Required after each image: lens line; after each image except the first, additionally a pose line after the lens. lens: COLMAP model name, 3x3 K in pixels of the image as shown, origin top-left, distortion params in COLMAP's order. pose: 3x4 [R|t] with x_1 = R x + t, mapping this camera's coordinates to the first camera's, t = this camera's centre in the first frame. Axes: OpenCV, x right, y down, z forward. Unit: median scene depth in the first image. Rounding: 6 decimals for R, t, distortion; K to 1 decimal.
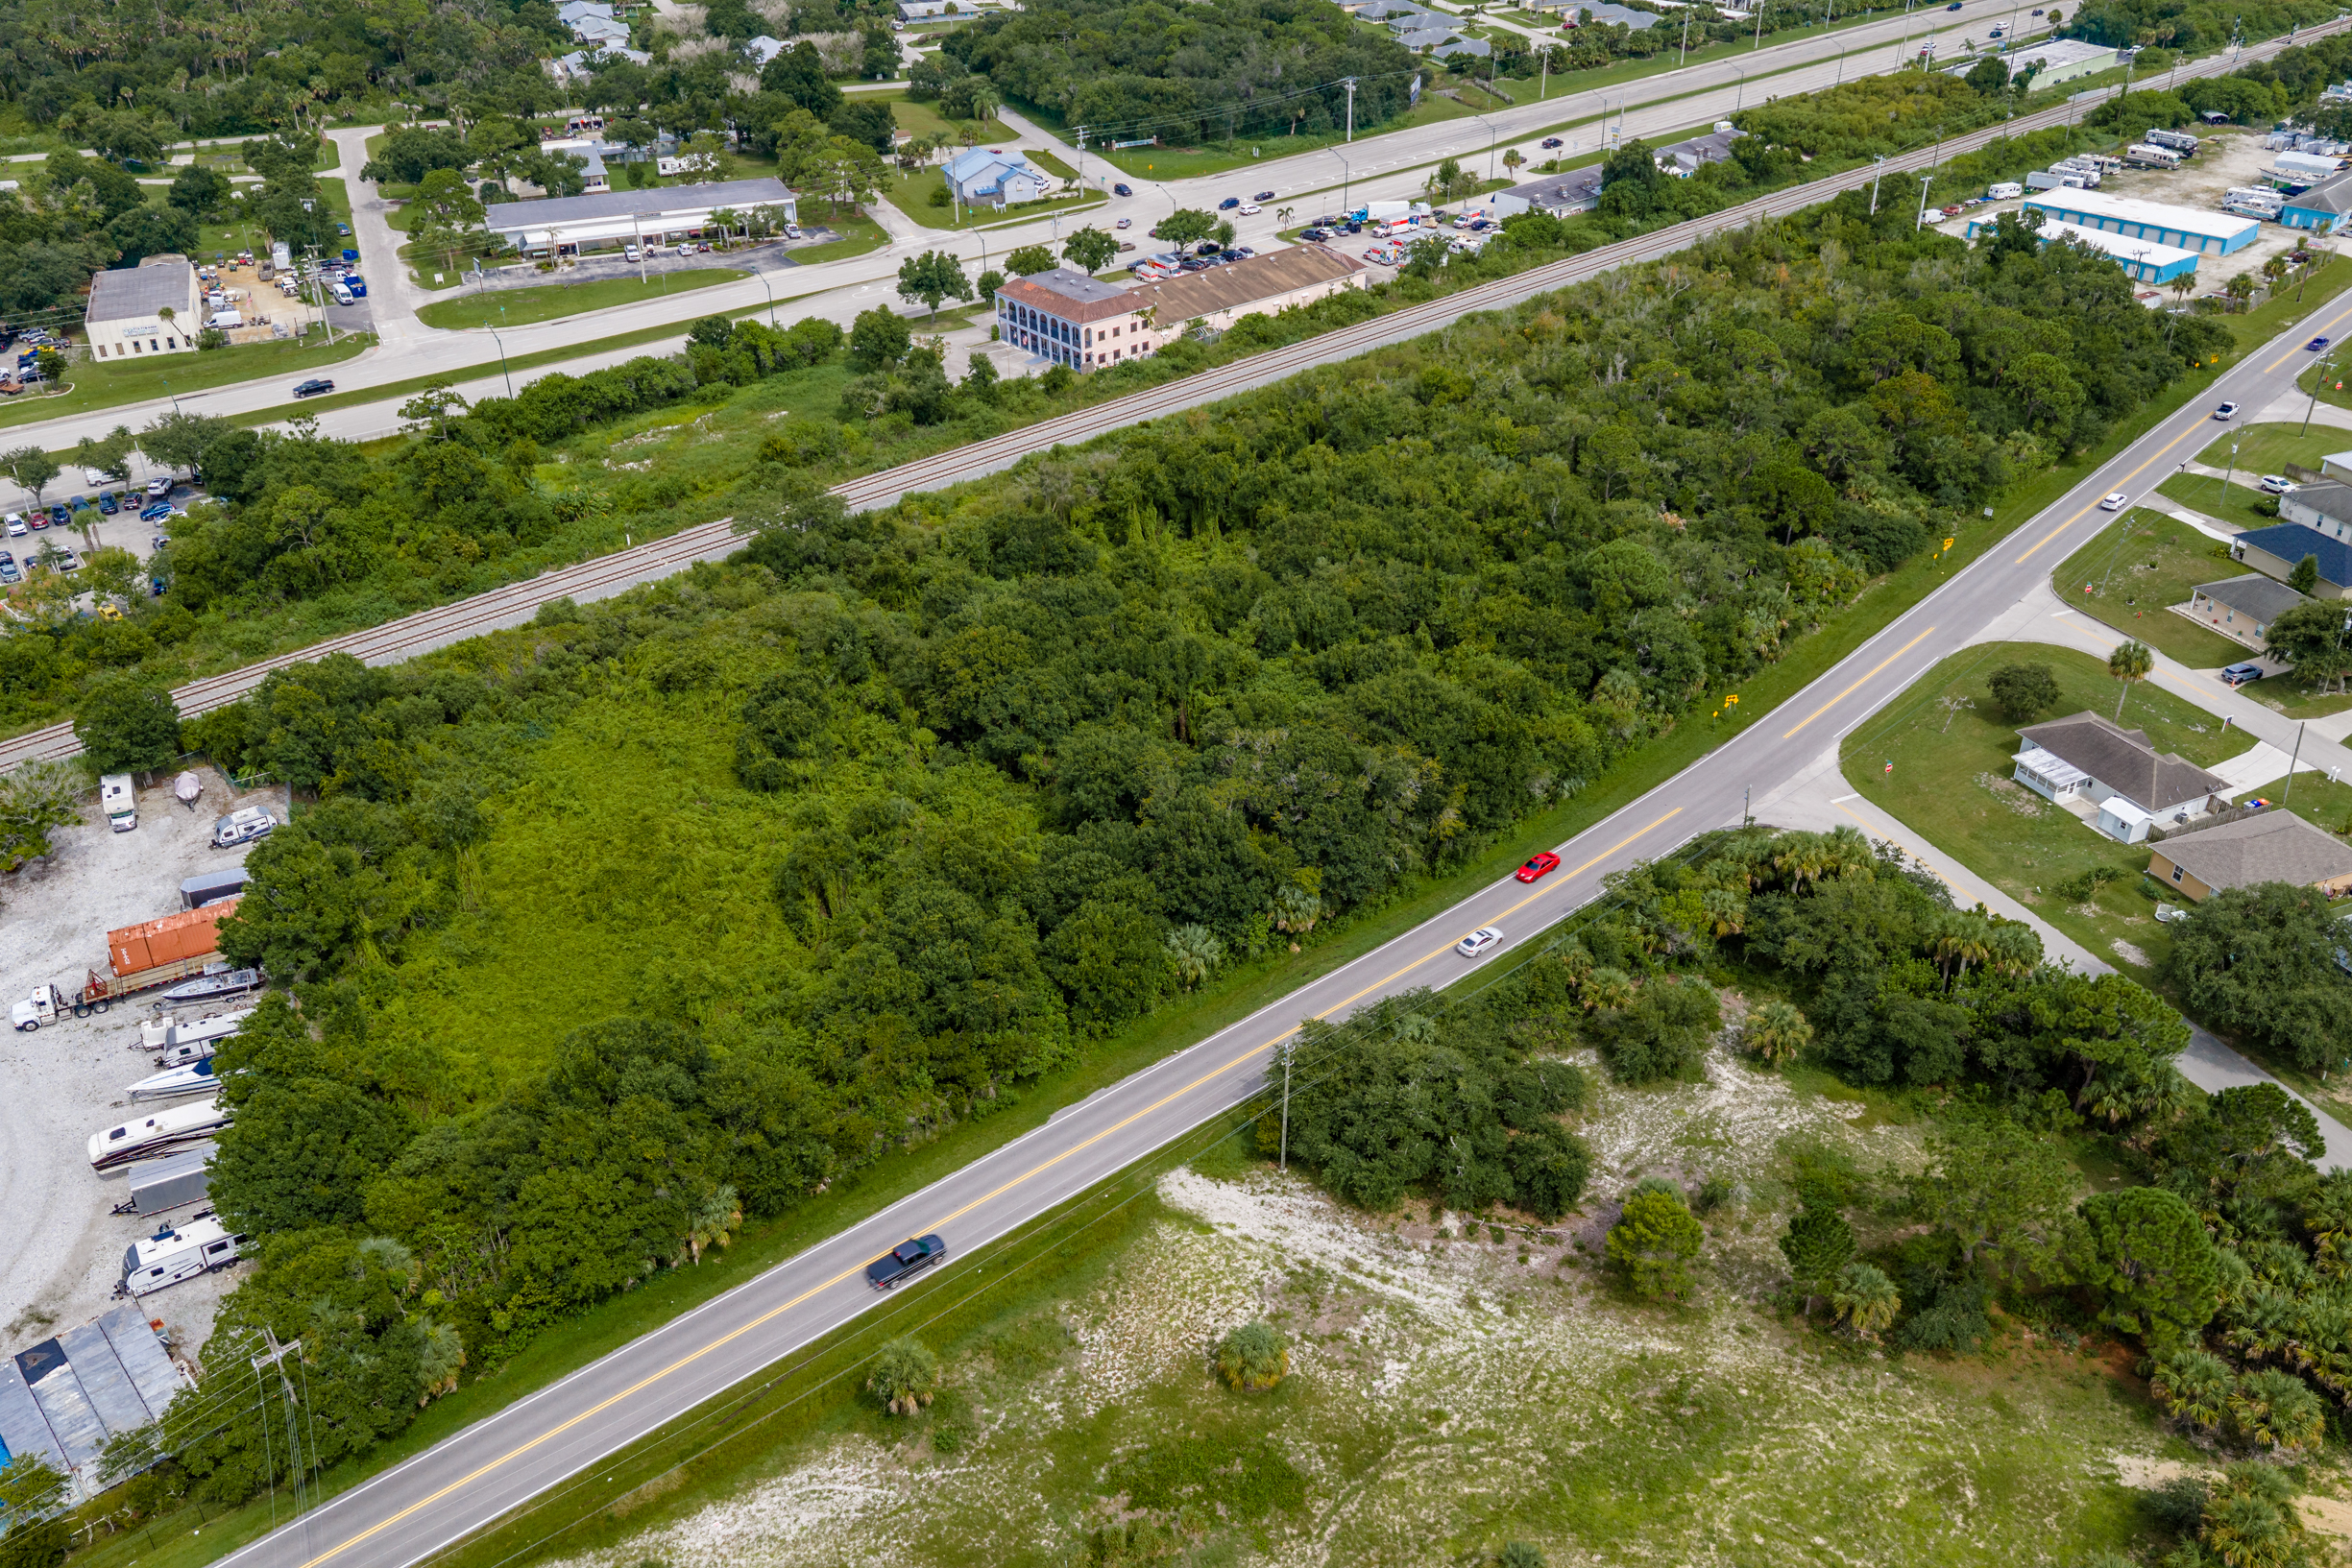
lens RADIAL K [[1954.3, 0, 1176.0], [0, 1954.3, 784.0], [0, 0, 1]] dist [0.014875, -0.013298]
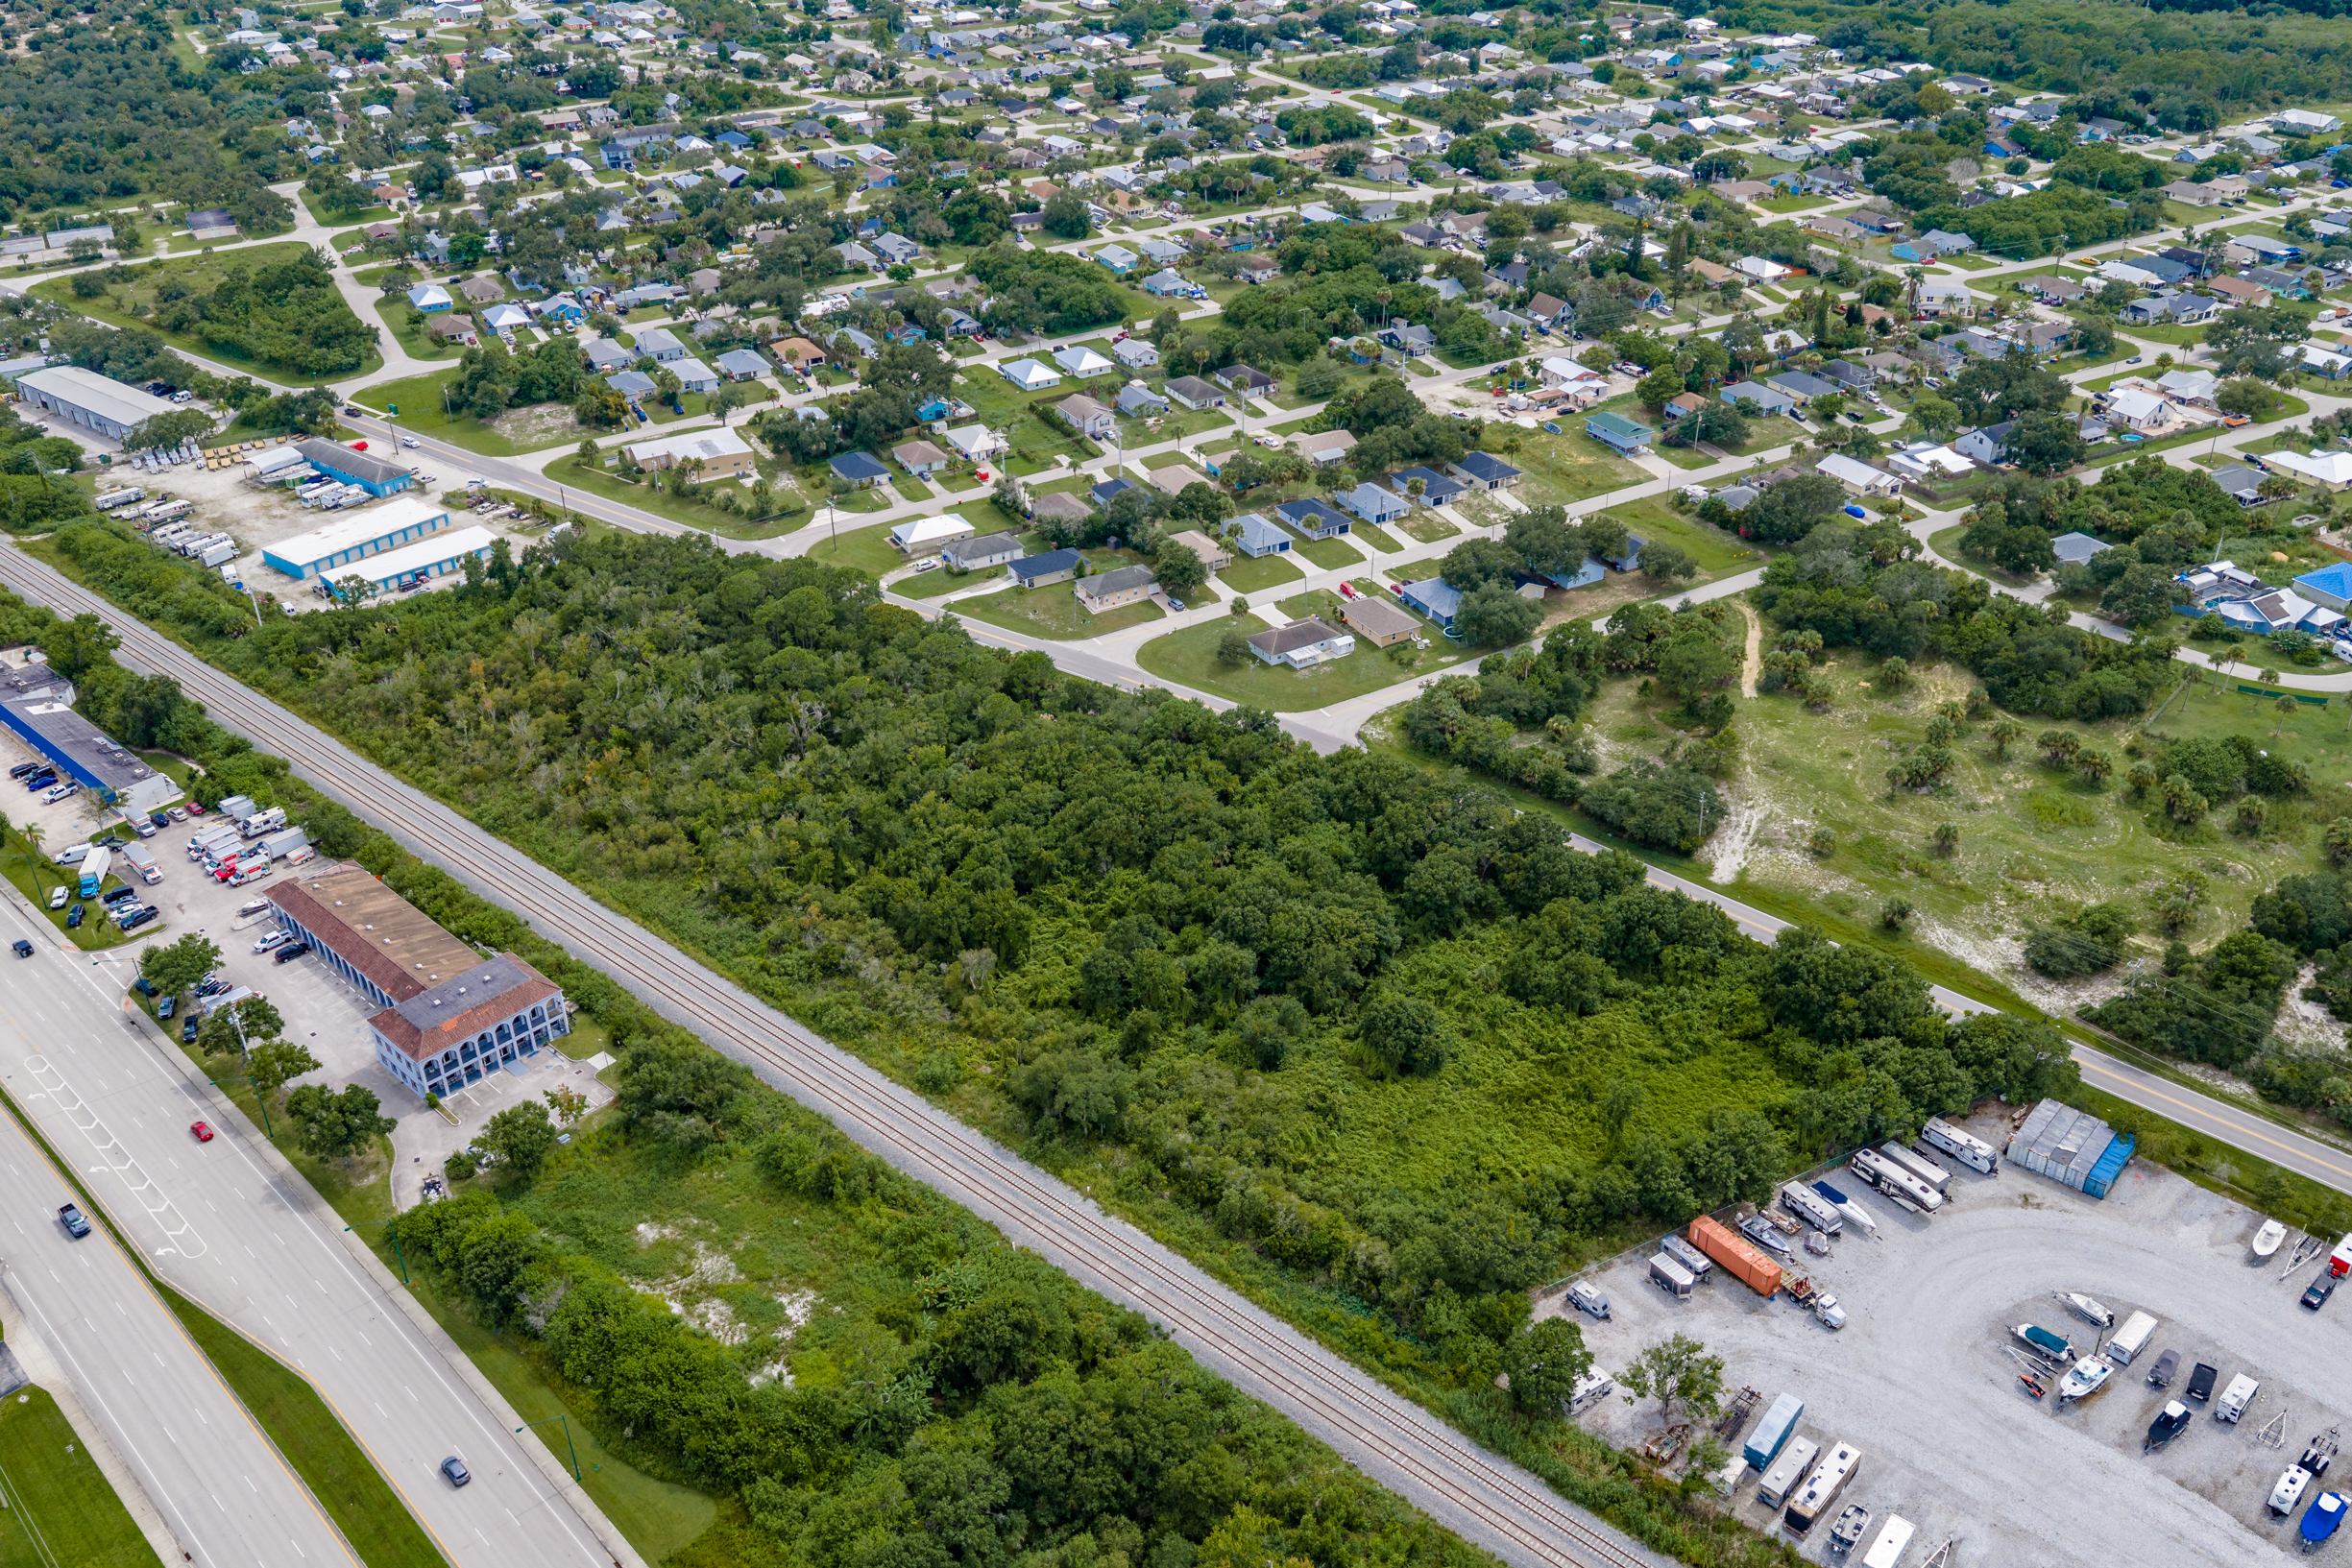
lens RADIAL K [[1950.8, 0, 1179.2], [0, 1950.8, 843.0], [0, 0, 1]] dist [0.046667, -0.052800]
pose [[-0.119338, -0.518425, 0.846755, -1.250466], [0.527722, 0.689281, 0.496387, -0.873256], [-0.840992, 0.506089, 0.191327, 0.761841]]
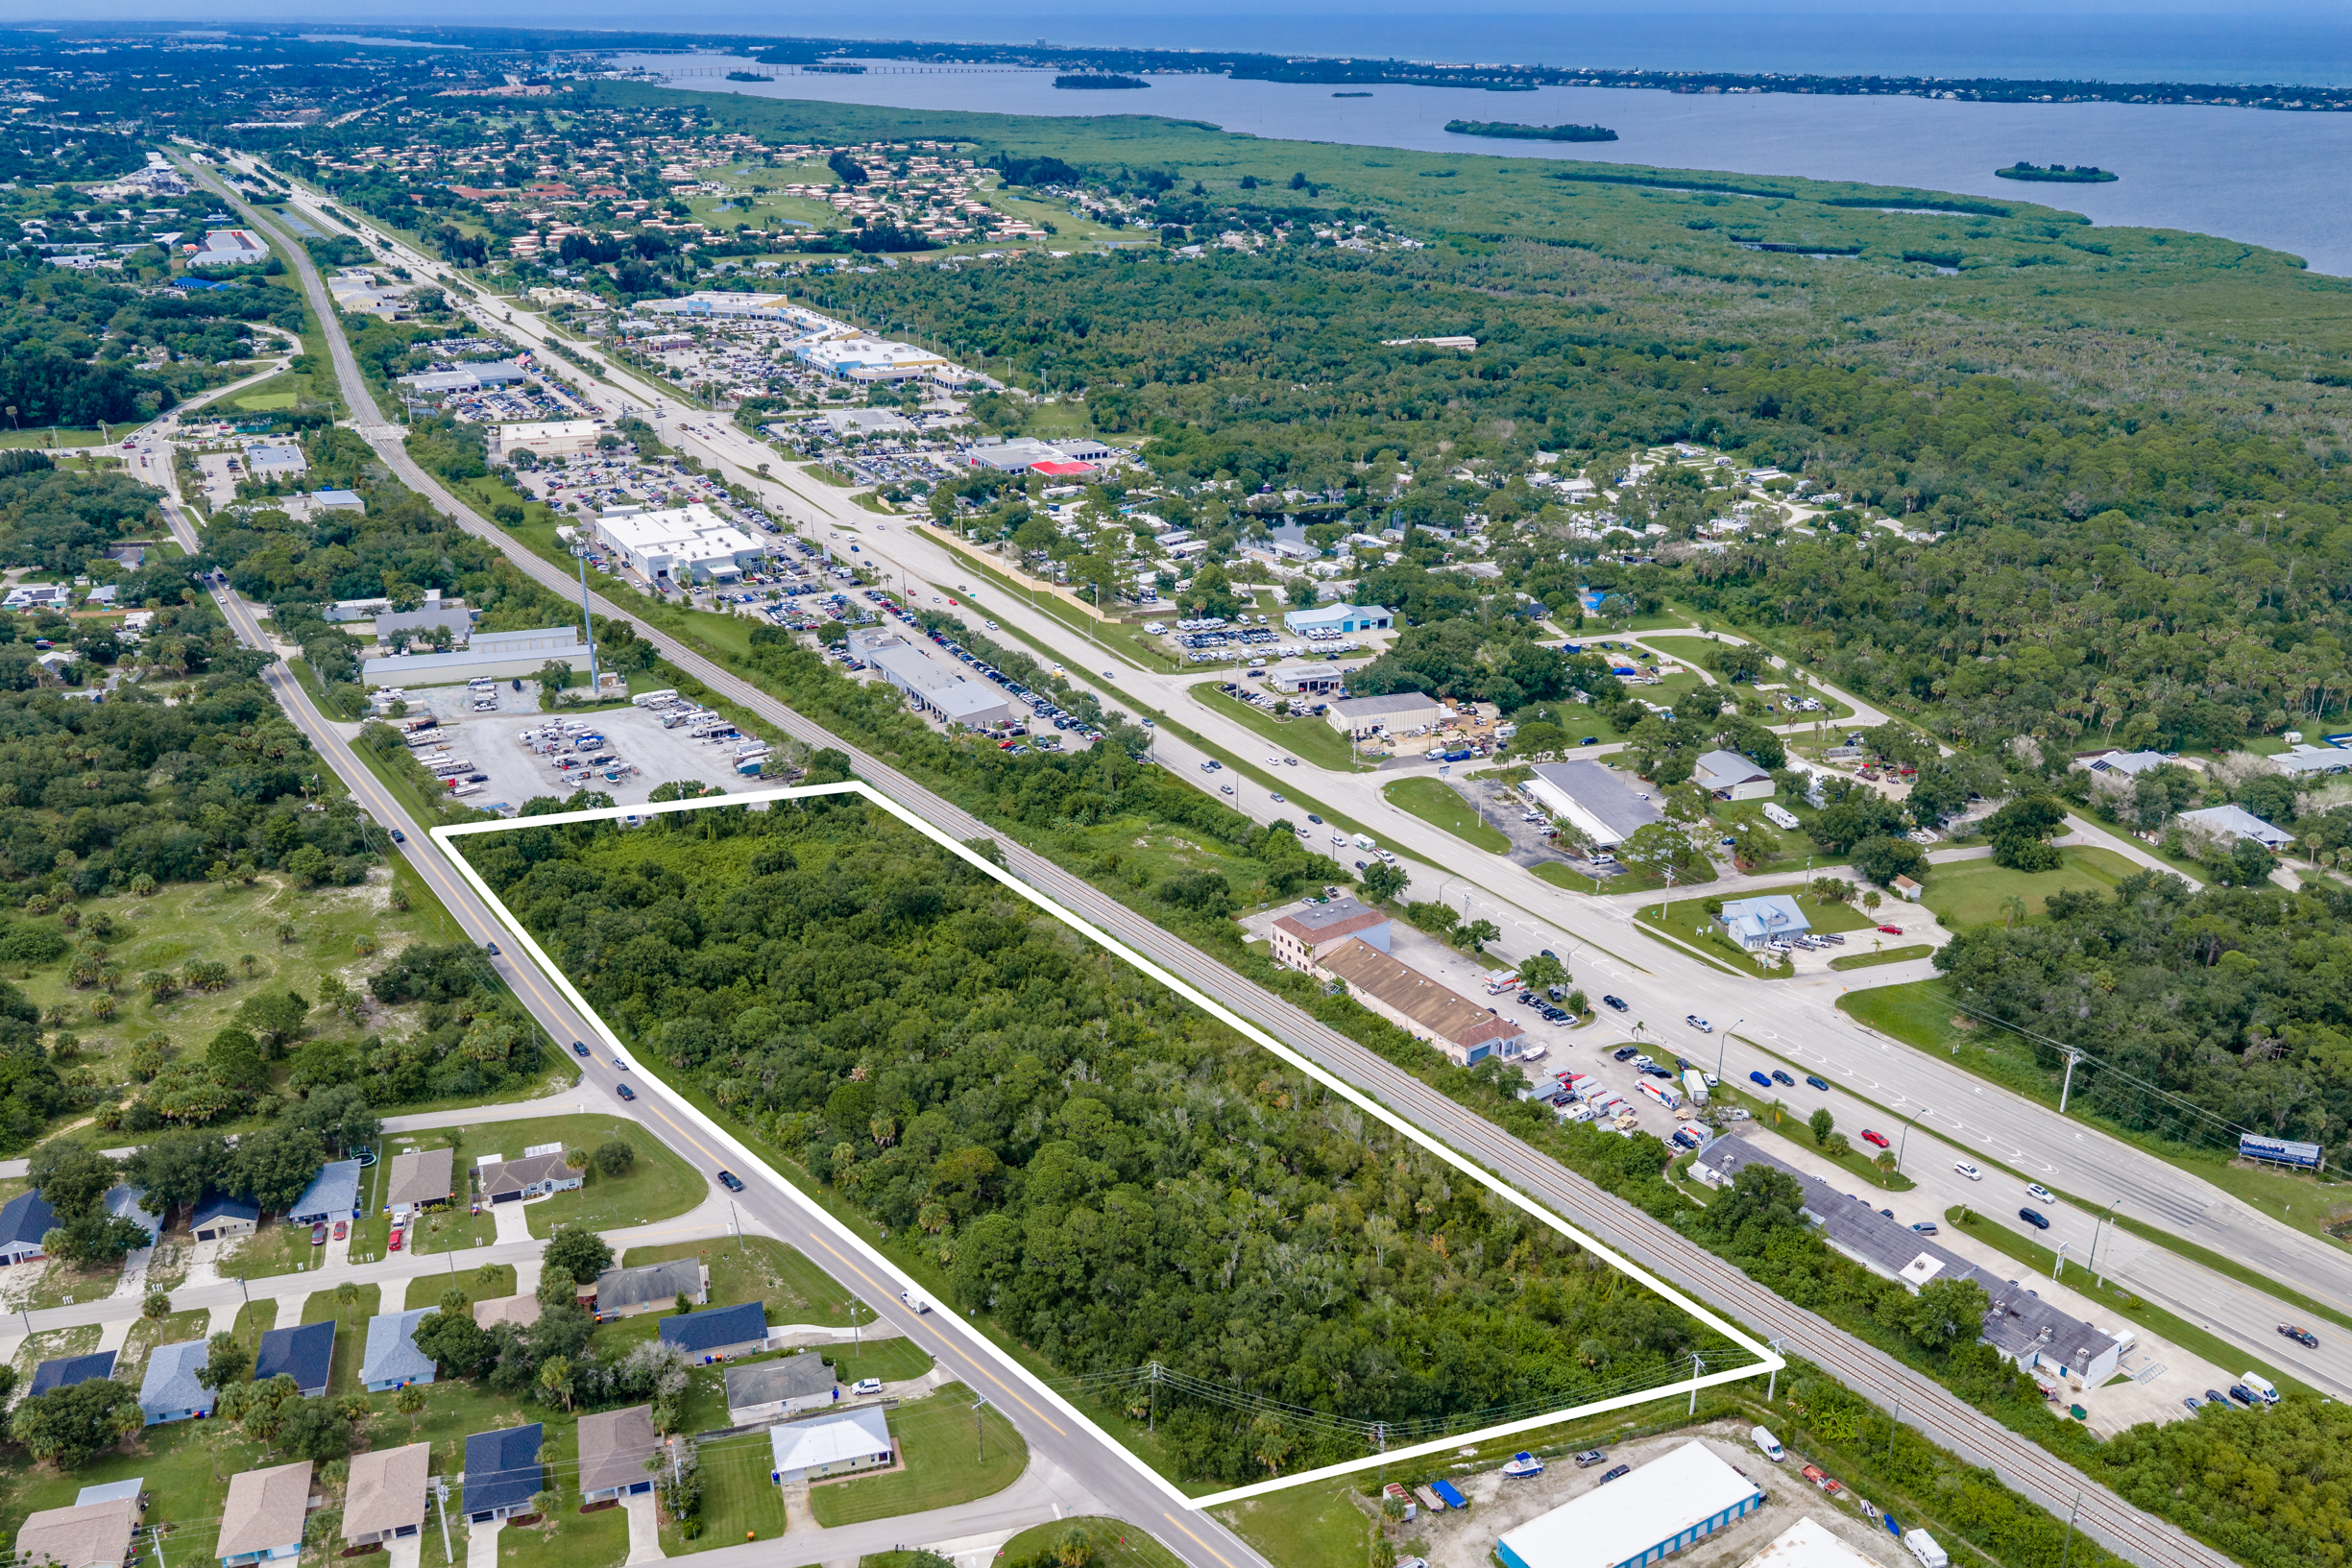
lens RADIAL K [[1950.8, 0, 1179.2], [0, 1950.8, 843.0], [0, 0, 1]] dist [0.046667, -0.052800]
pose [[-0.089405, 0.399178, -0.912504, 1.832842], [-0.512989, 0.766851, 0.385723, -1.169784], [0.853727, 0.502590, 0.136214, 1.032859]]
